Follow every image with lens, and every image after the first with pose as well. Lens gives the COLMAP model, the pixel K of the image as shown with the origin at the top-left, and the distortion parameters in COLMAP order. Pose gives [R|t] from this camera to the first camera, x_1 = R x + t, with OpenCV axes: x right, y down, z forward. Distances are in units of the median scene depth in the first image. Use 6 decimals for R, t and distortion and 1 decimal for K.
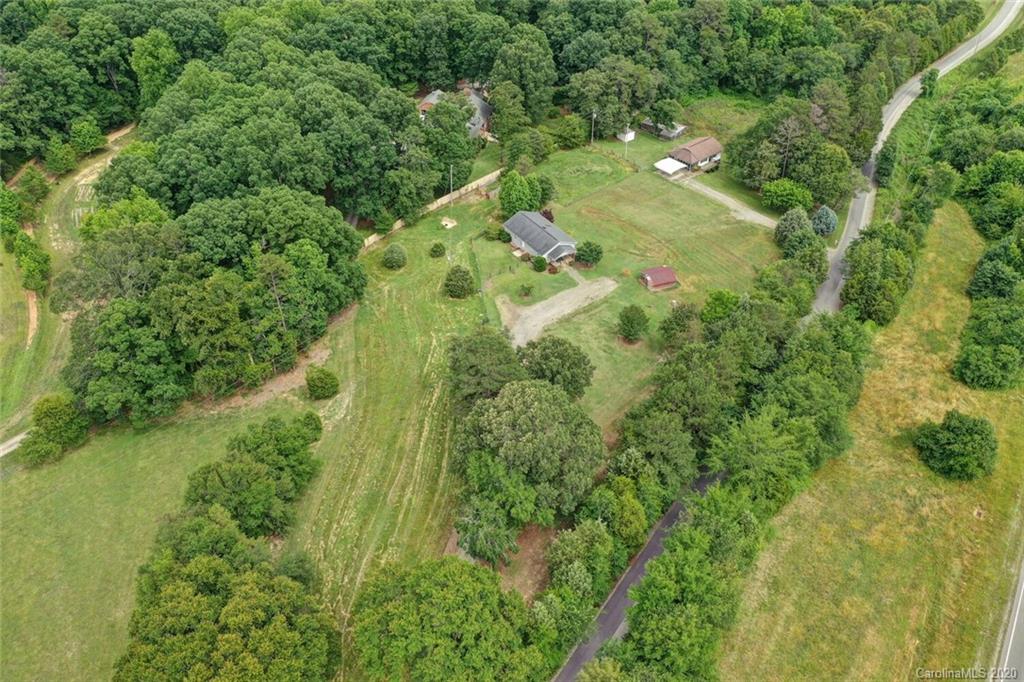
lens RADIAL K [[808.3, 0, 513.9], [0, 808.3, 339.3], [0, 0, 1]] dist [0.021300, -0.011074]
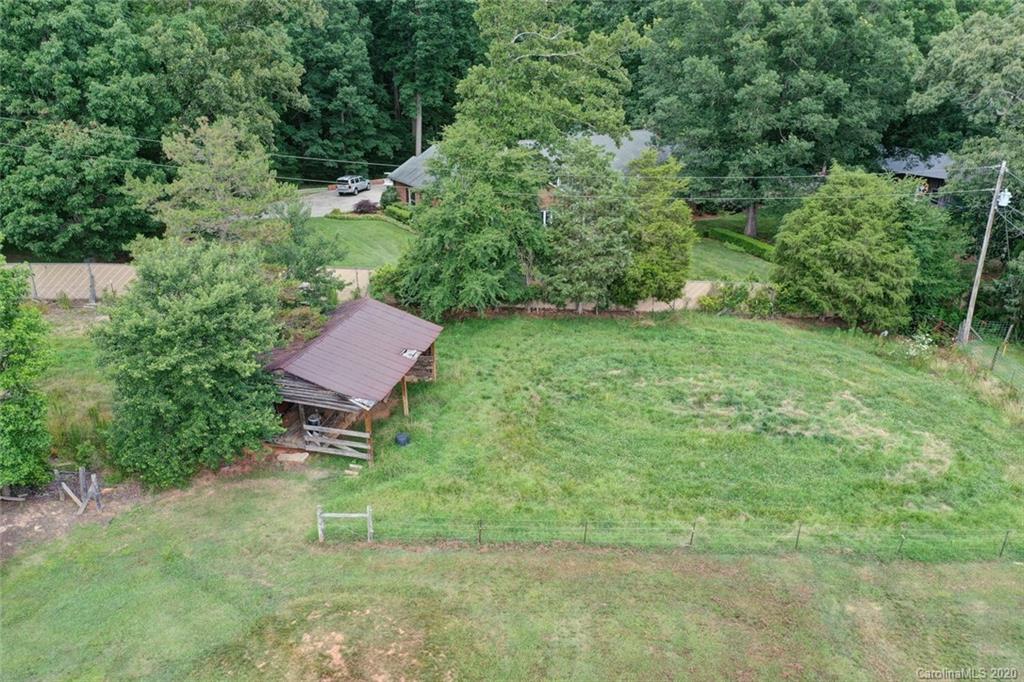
lens RADIAL K [[808.3, 0, 512.4], [0, 808.3, 338.0], [0, 0, 1]] dist [0.021300, -0.011074]
pose [[0.737197, 0.263164, -0.622322, 0.160517], [-0.436814, 0.888304, -0.141806, -0.188136], [0.515493, 0.376378, 0.769809, 0.900010]]
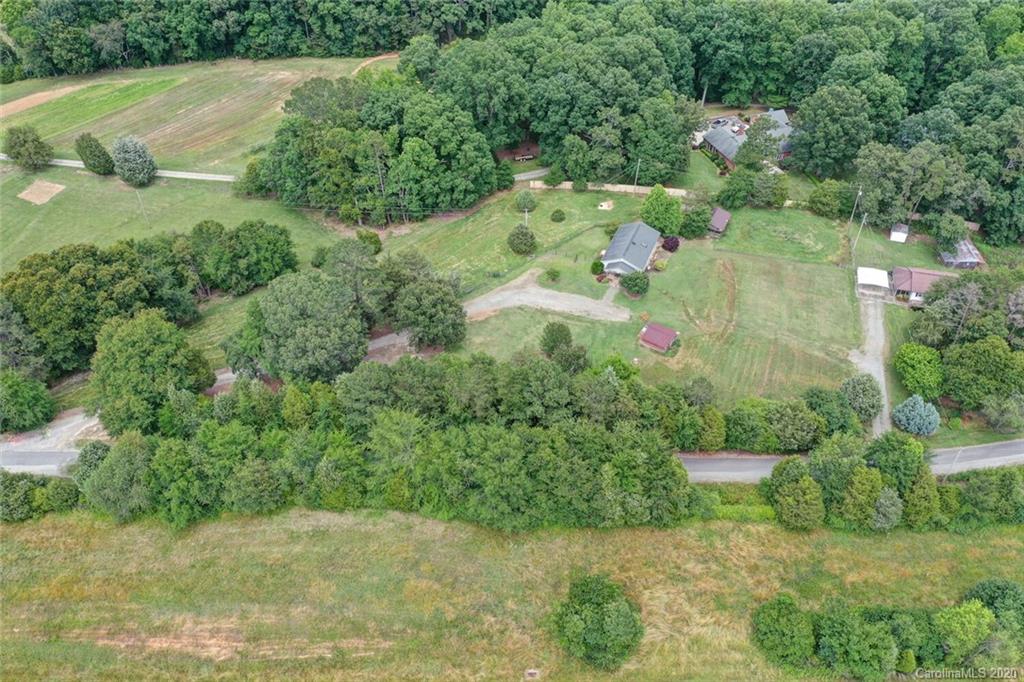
lens RADIAL K [[808.3, 0, 513.0], [0, 808.3, 337.4], [0, 0, 1]] dist [0.021300, -0.011074]
pose [[0.574216, 0.538088, -0.617039, 0.567375], [-0.519958, 0.821850, 0.232822, -0.177236], [0.632393, 0.187144, 0.751702, 0.156358]]
